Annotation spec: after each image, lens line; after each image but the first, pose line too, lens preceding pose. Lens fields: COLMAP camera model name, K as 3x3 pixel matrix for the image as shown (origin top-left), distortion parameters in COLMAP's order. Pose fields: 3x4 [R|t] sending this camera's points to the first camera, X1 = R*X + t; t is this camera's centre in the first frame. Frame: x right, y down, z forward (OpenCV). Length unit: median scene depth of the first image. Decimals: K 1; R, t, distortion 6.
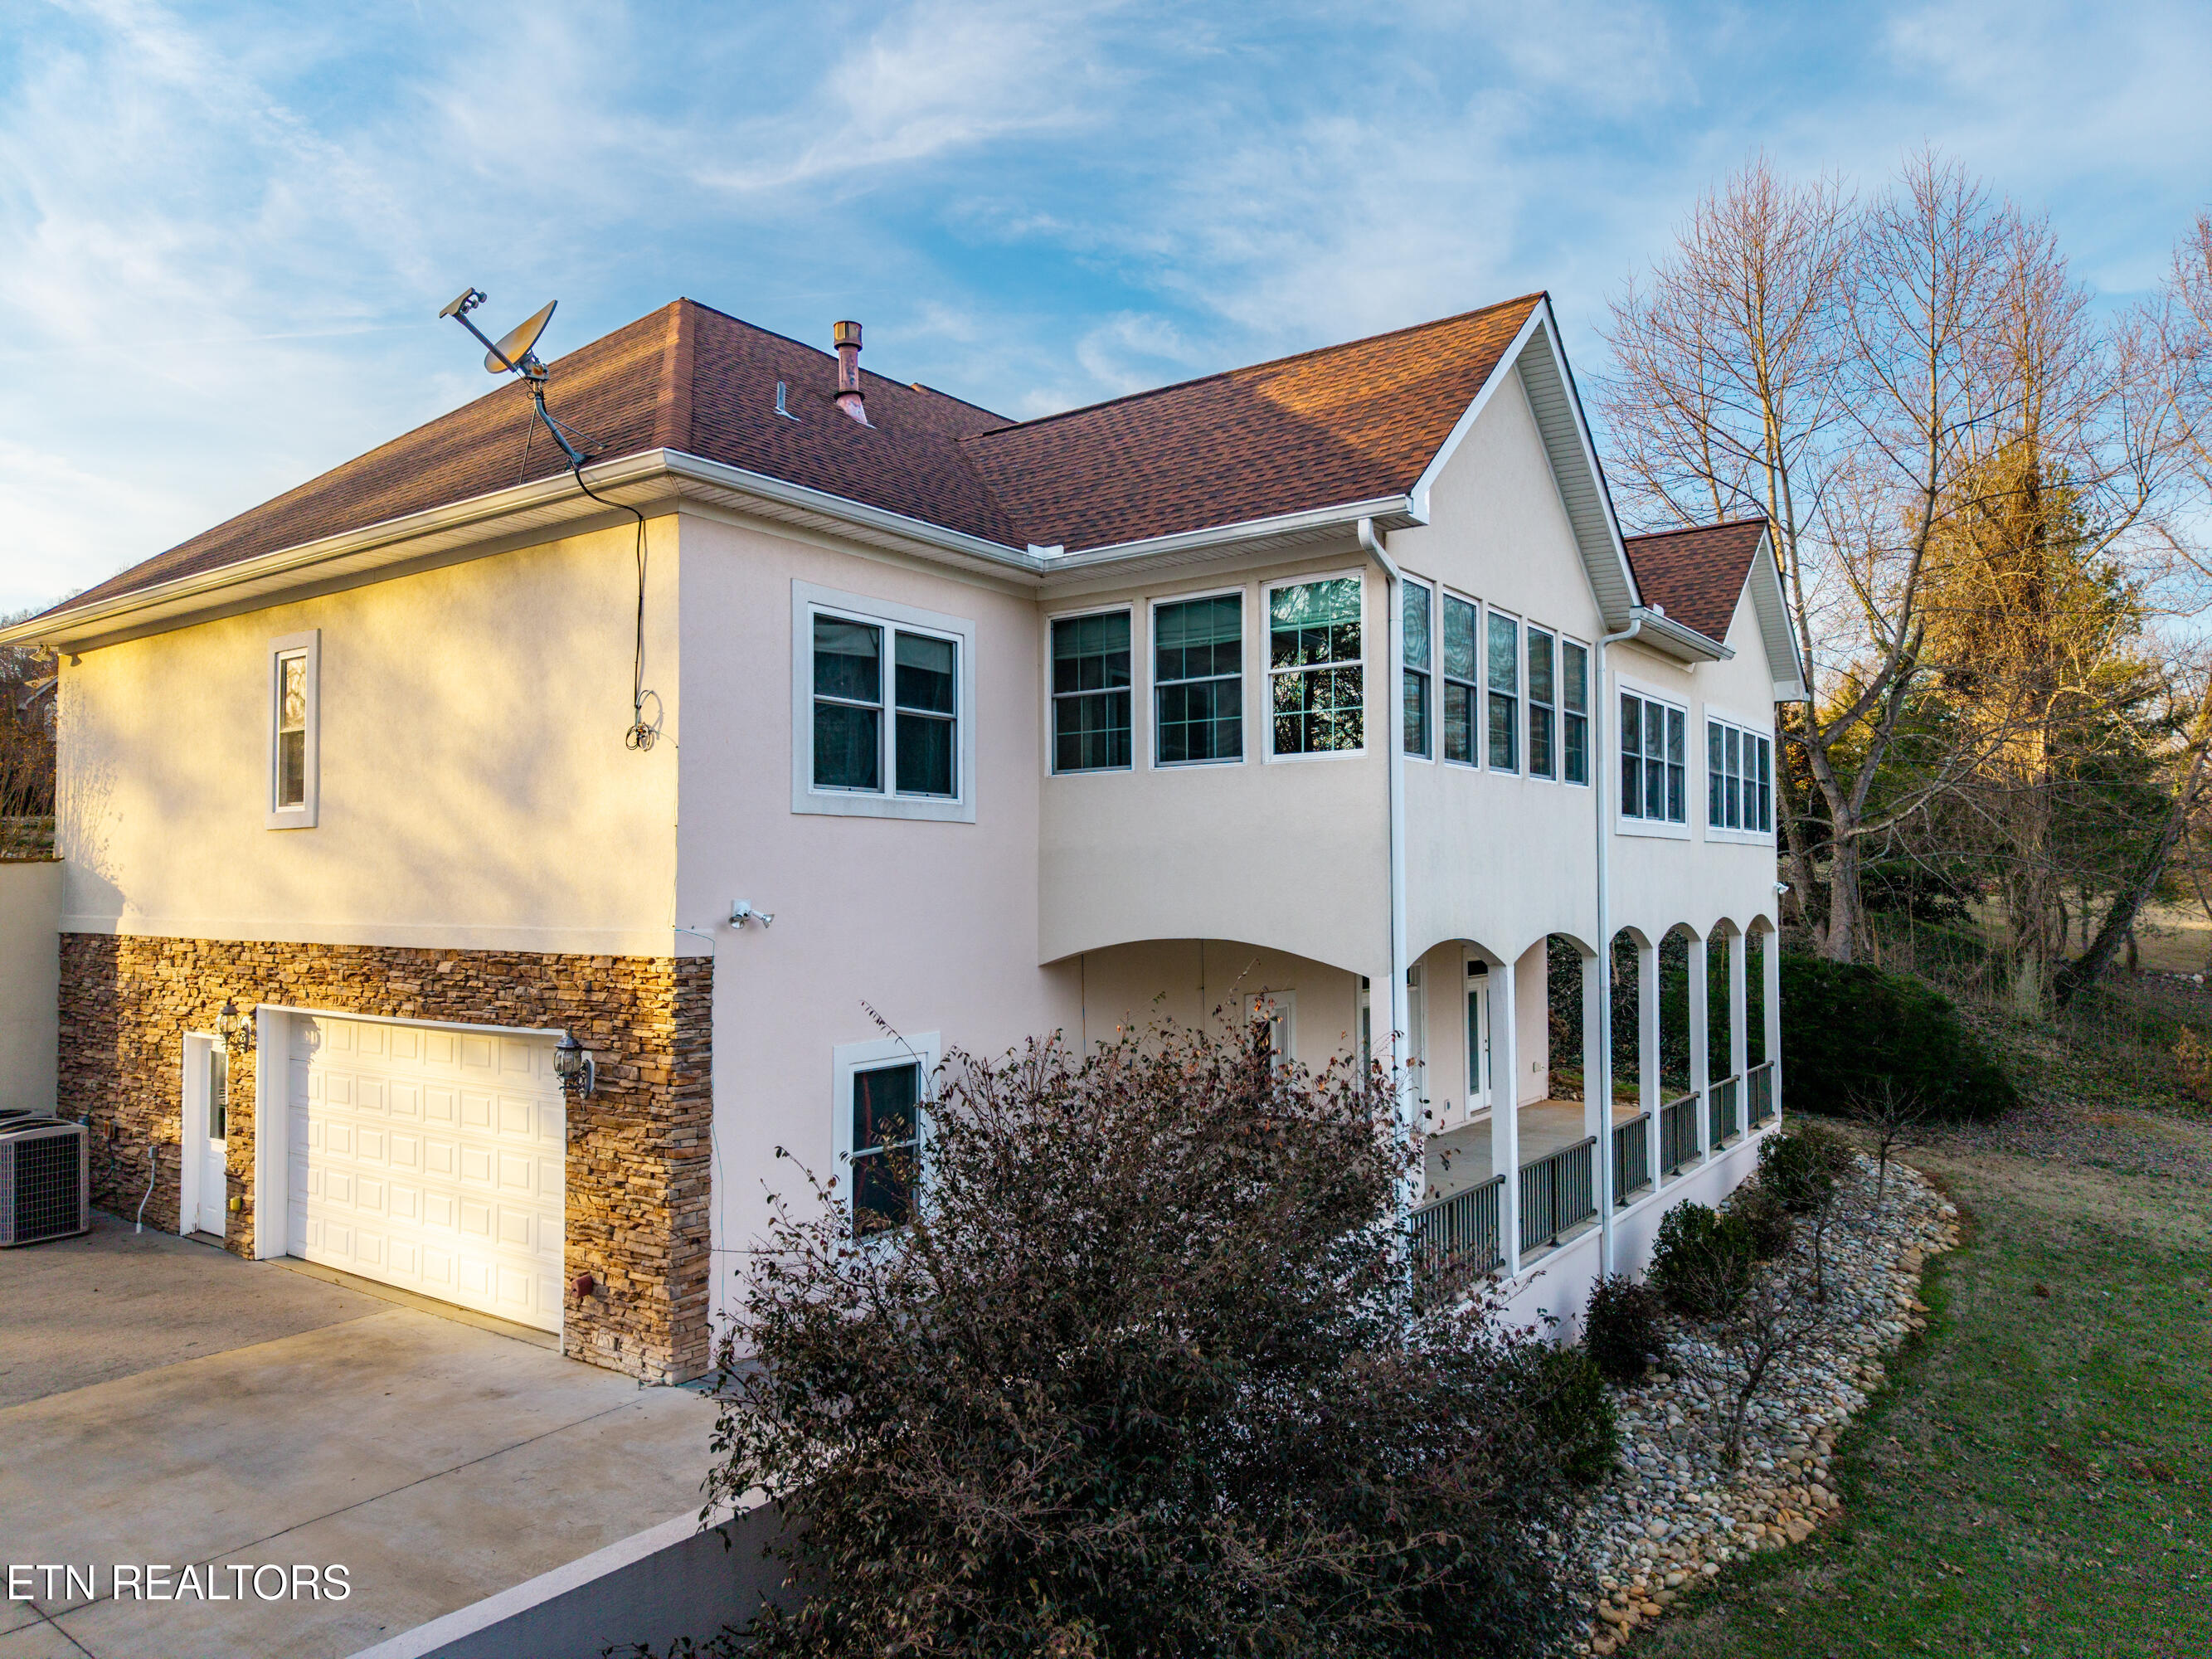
lens RADIAL K [[1479.2, 0, 1106.0], [0, 1479.2, 829.5], [0, 0, 1]] dist [0.026178, -0.021838]
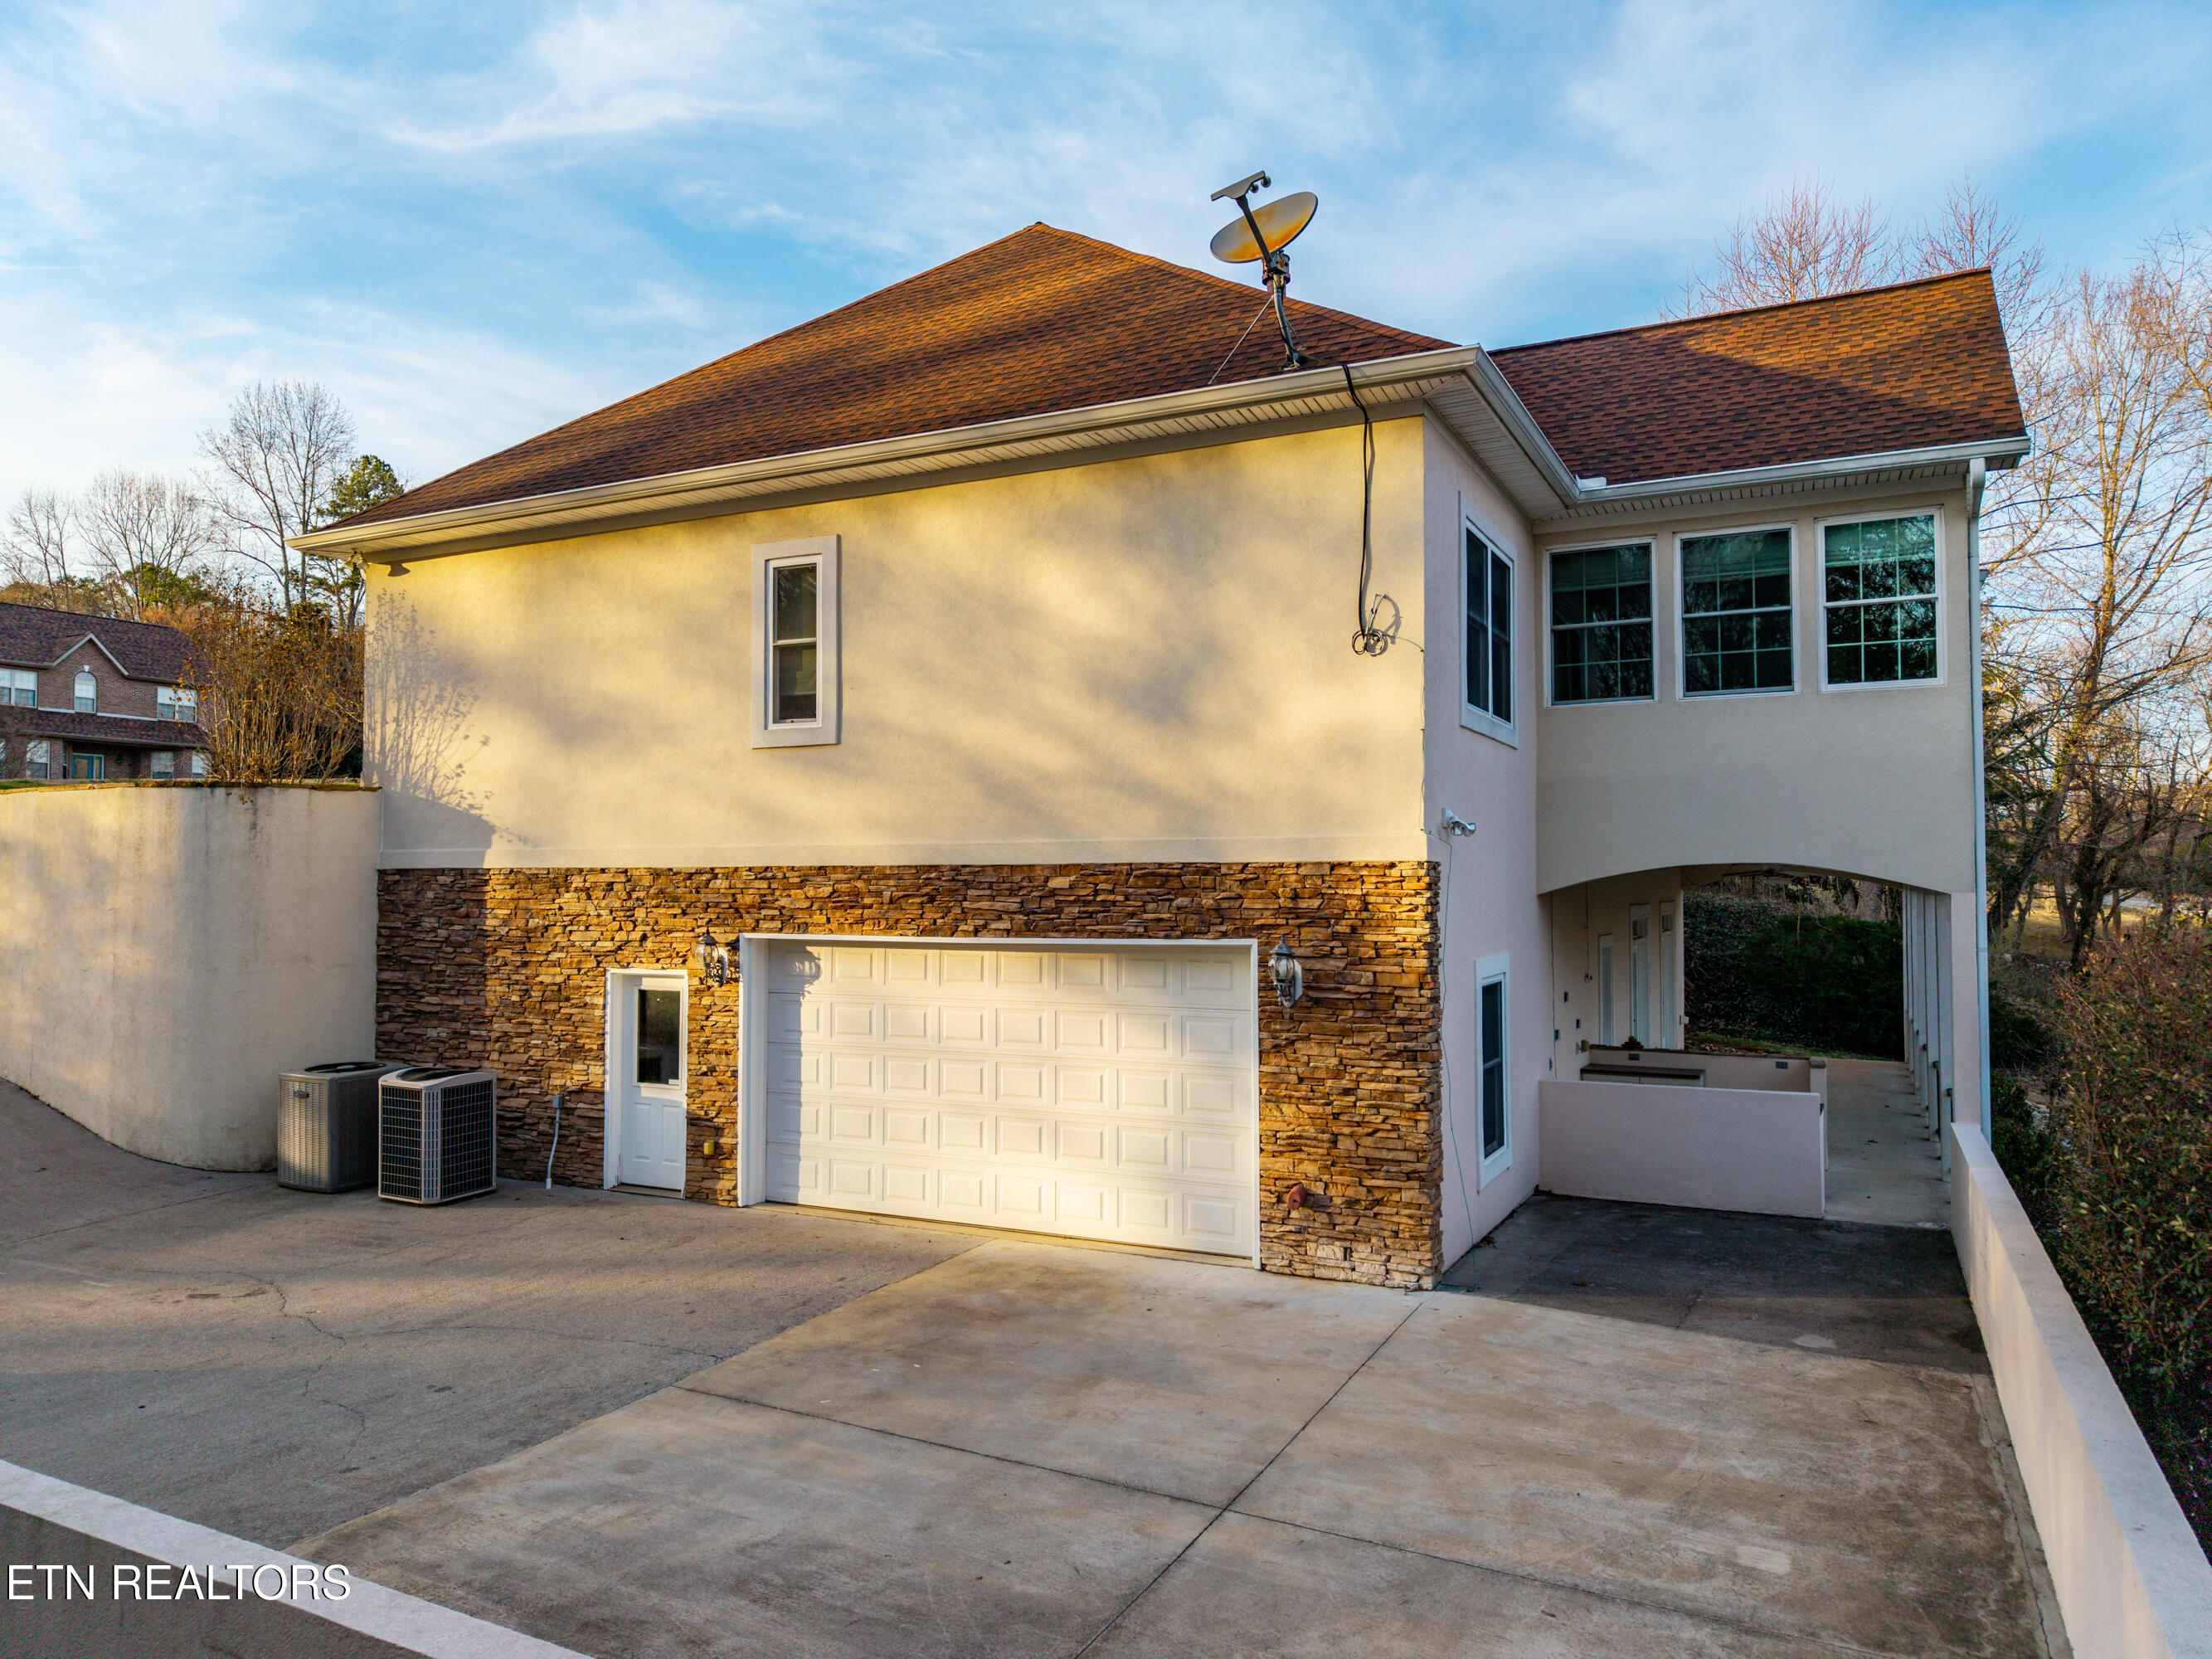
lens RADIAL K [[1473.6, 0, 1115.2], [0, 1473.6, 825.1], [0, 0, 1]] dist [0.138144, -0.306057]
pose [[0.986660, 0.008083, 0.162594, -0.579431], [-0.007735, 0.999966, -0.002773, 0.058636], [-0.162611, 0.001479, 0.986689, 0.041562]]
